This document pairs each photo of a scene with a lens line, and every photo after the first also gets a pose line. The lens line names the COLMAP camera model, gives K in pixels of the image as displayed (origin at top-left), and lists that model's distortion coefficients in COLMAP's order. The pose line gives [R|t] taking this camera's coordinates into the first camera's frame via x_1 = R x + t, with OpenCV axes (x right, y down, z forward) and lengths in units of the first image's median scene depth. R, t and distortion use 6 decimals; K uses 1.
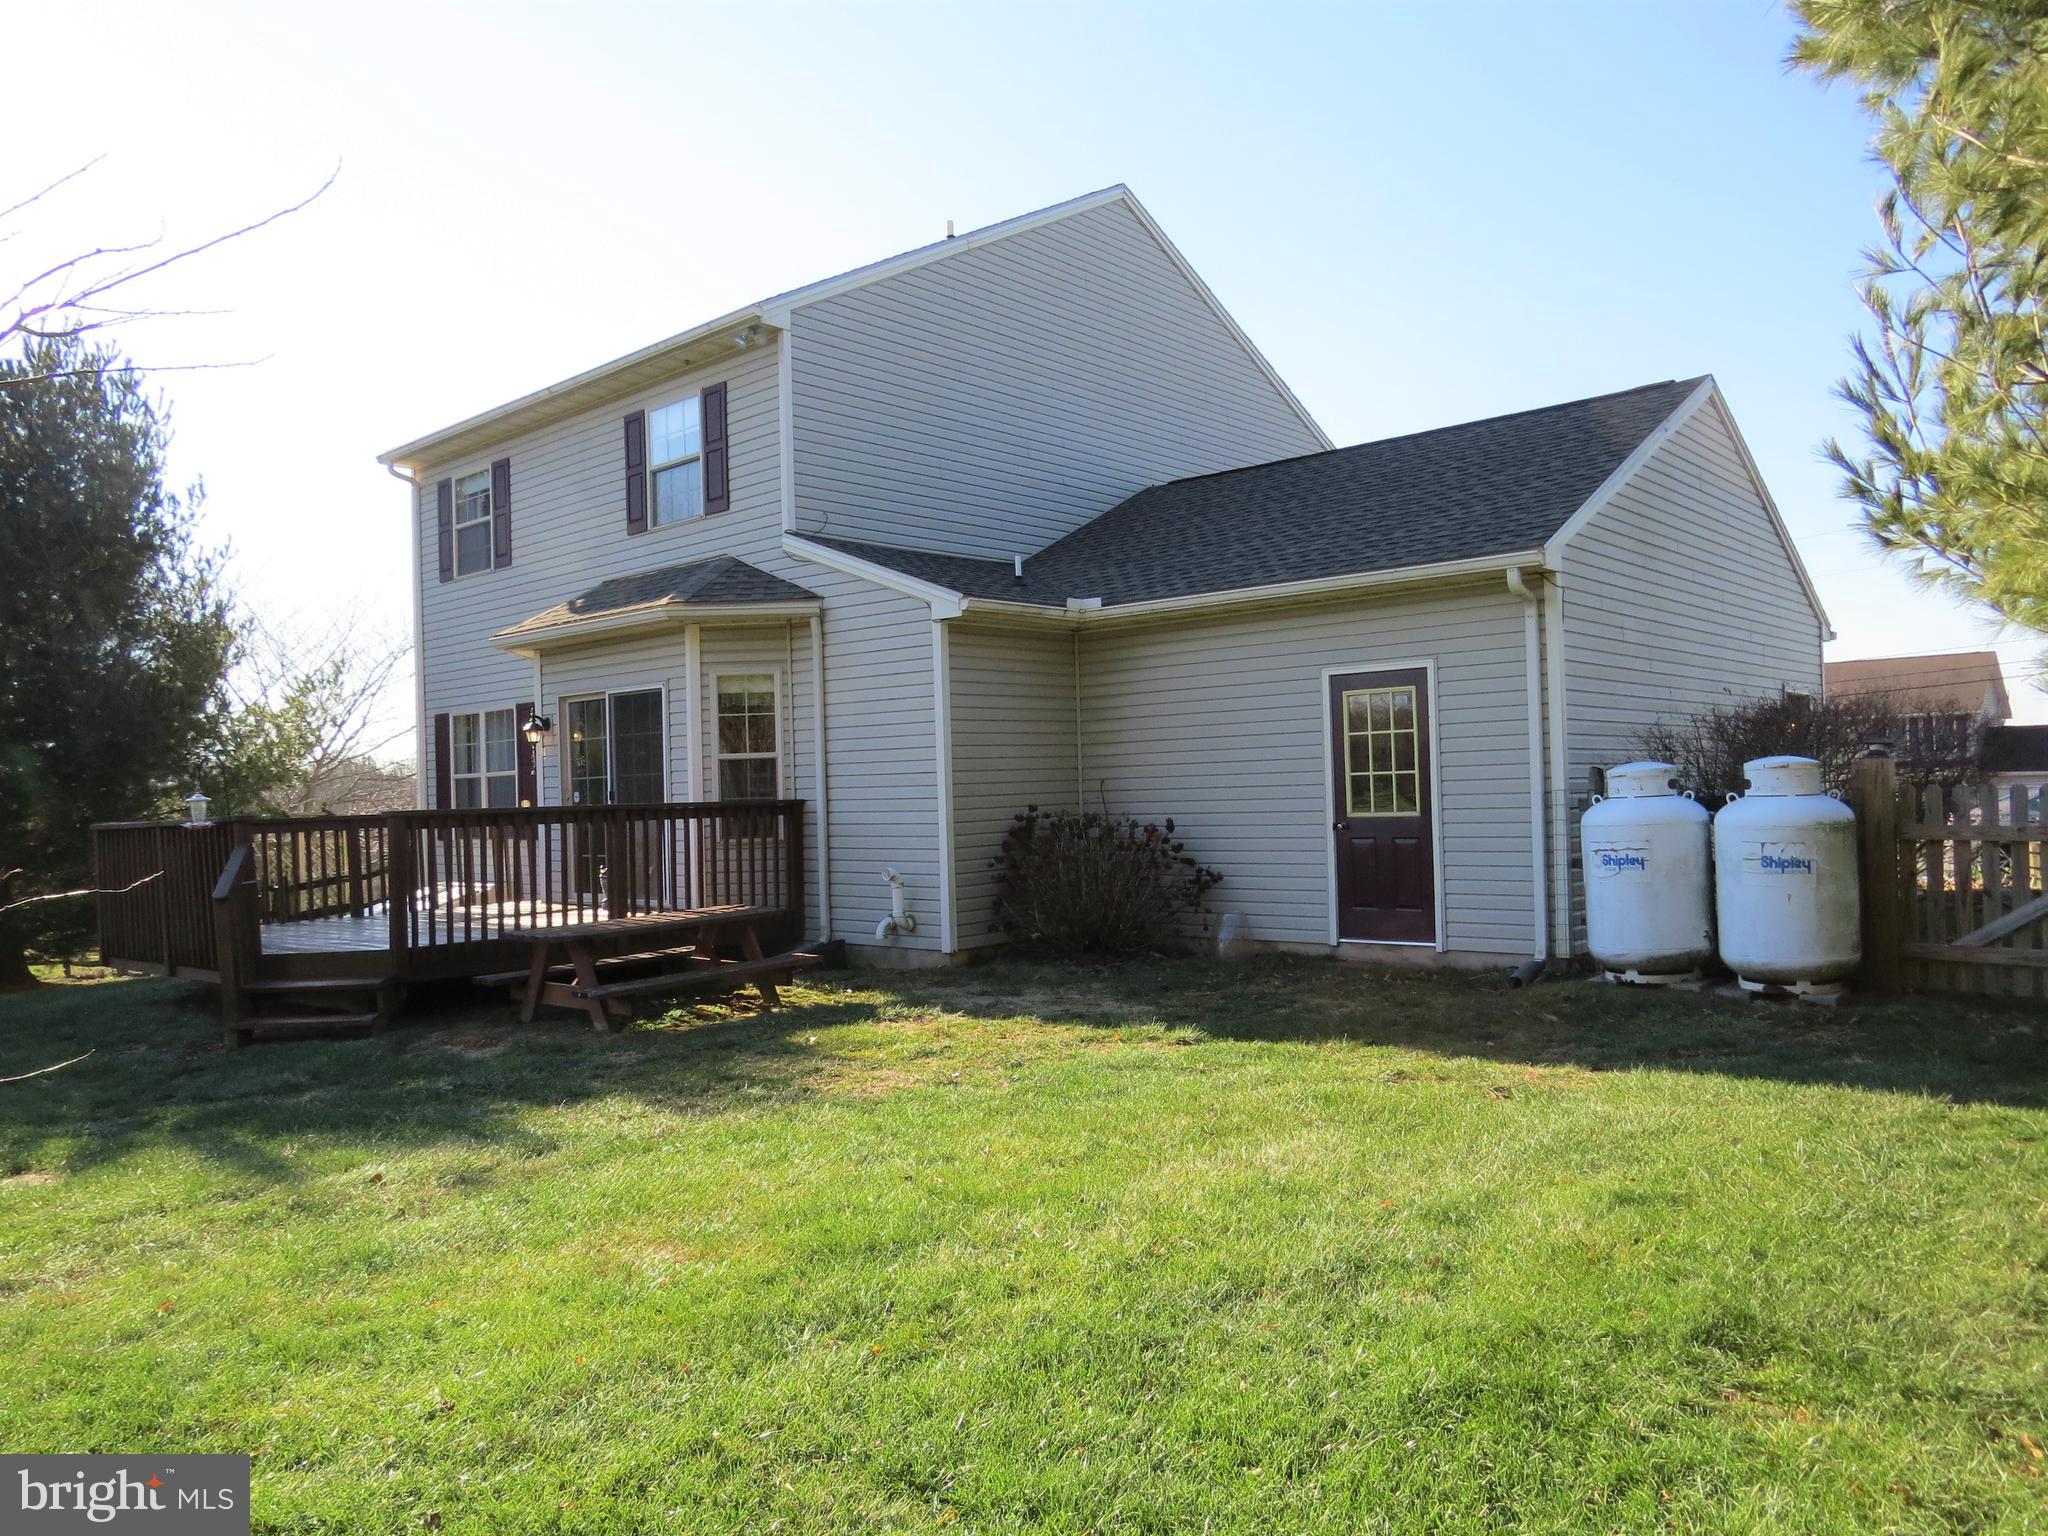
lens RADIAL K [[1453.6, 0, 1024.0], [0, 1453.6, 768.0], [0, 0, 1]] dist [-0.029362, 0.009955]
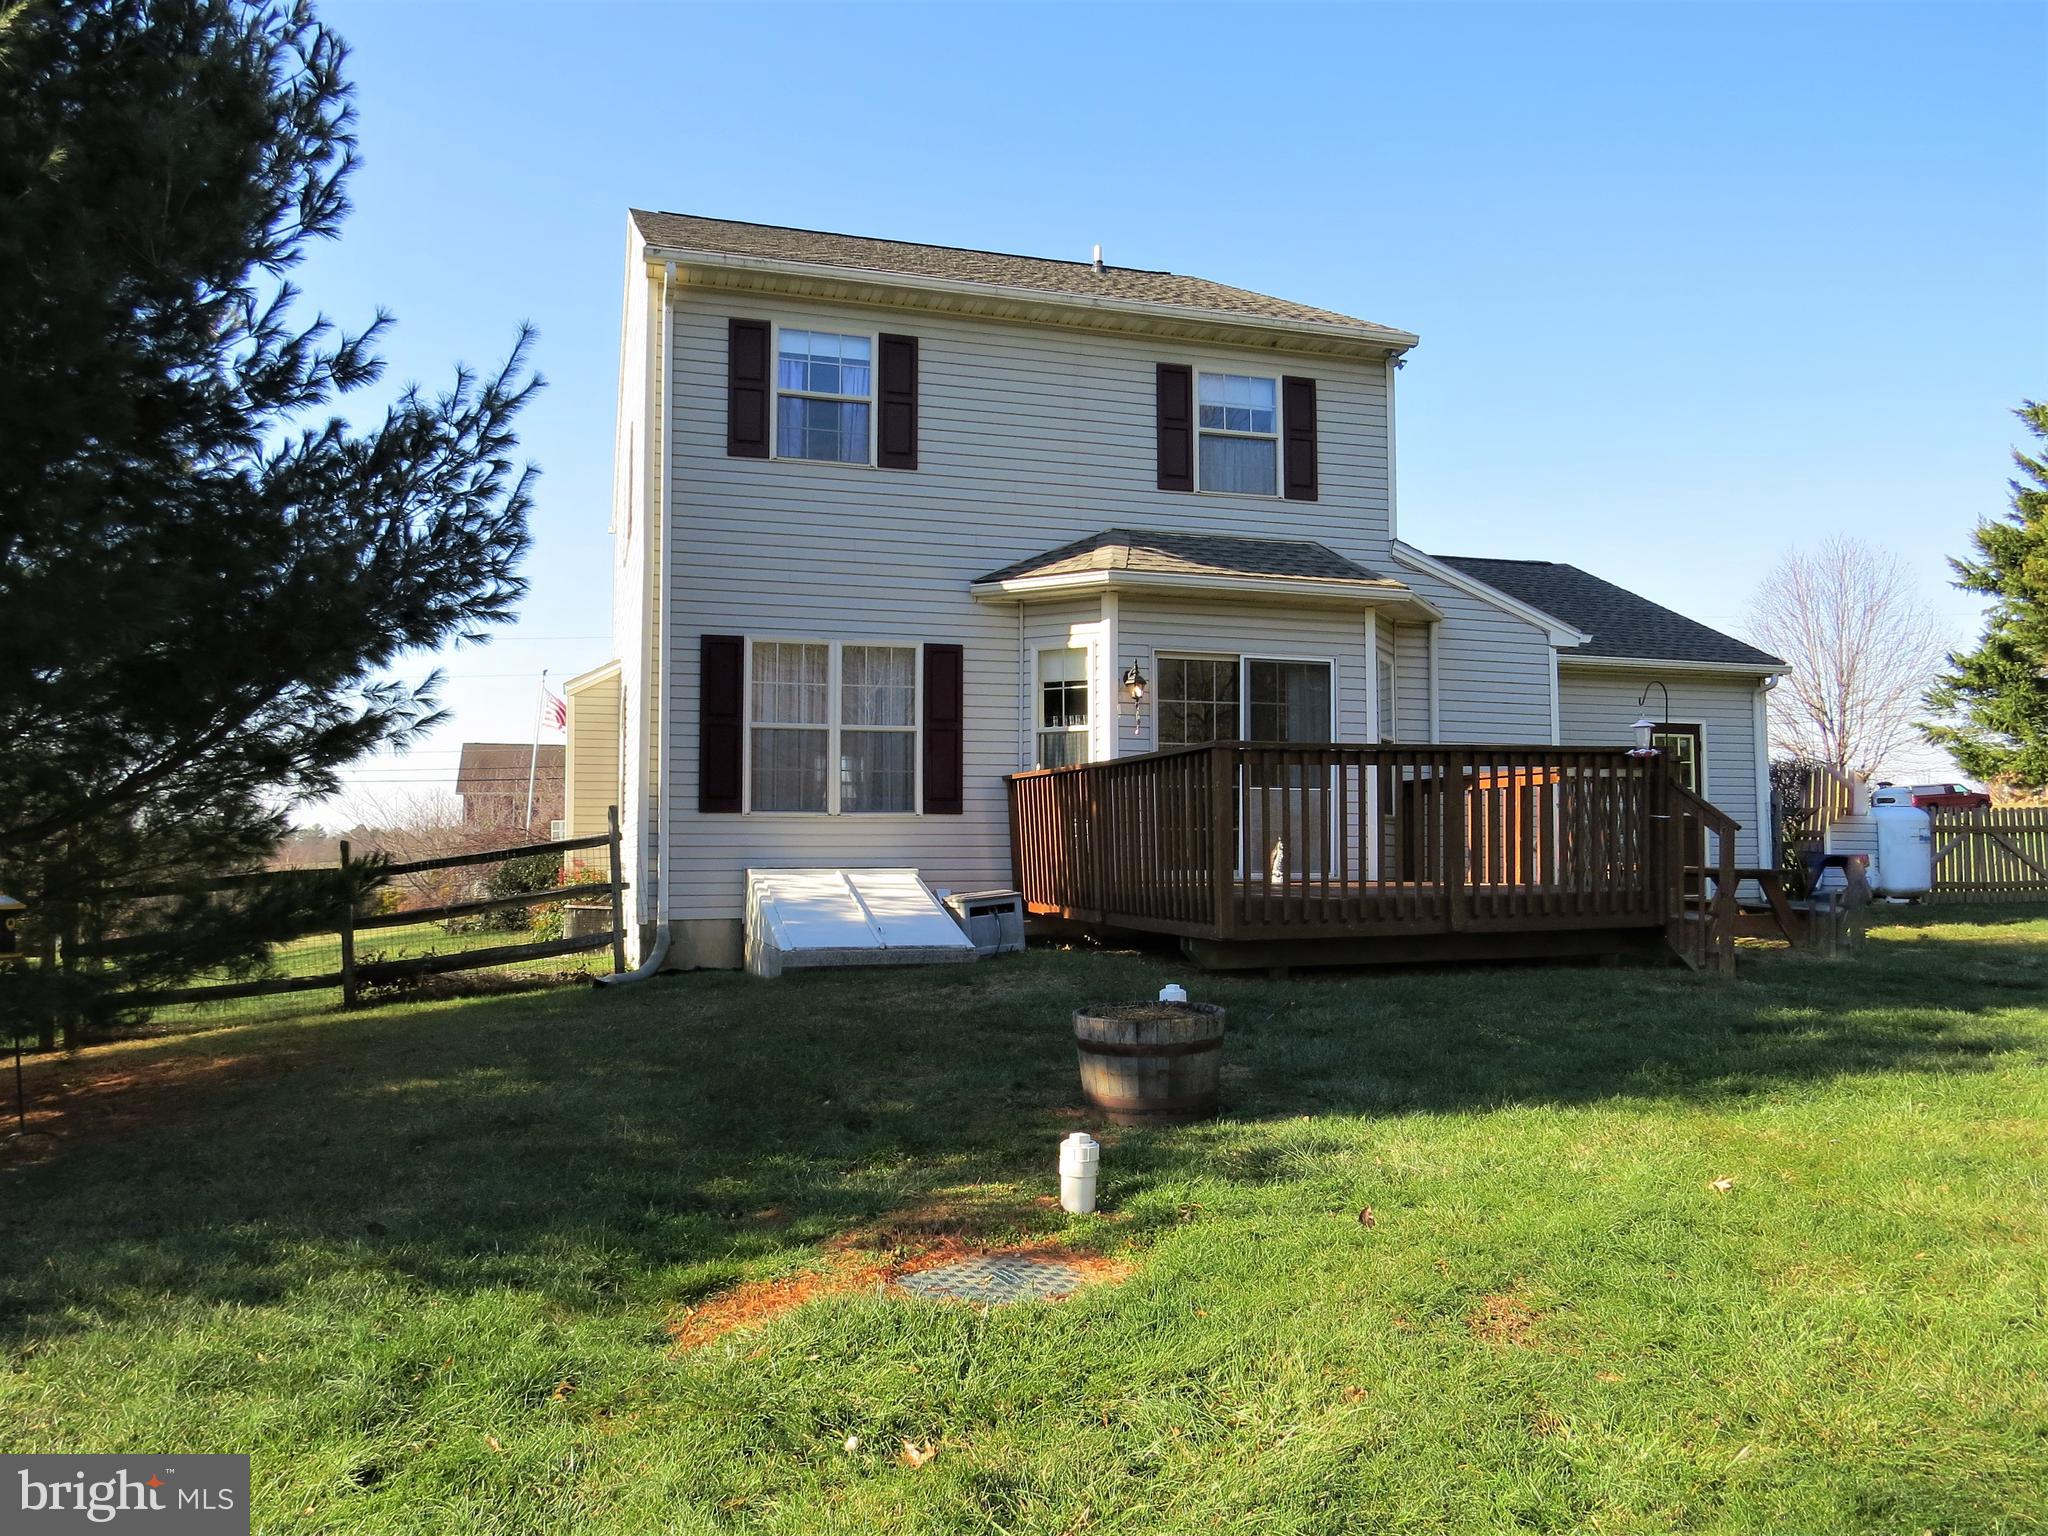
lens RADIAL K [[1503.5, 0, 1029.8], [0, 1503.5, 765.9], [0, 0, 1]] dist [-0.031536, 0.007034]
pose [[0.516411, 0.079842, 0.852611, -1.130717], [-0.031408, 0.996740, -0.074316, 0.092039], [-0.855765, 0.011599, 0.517235, 0.577225]]
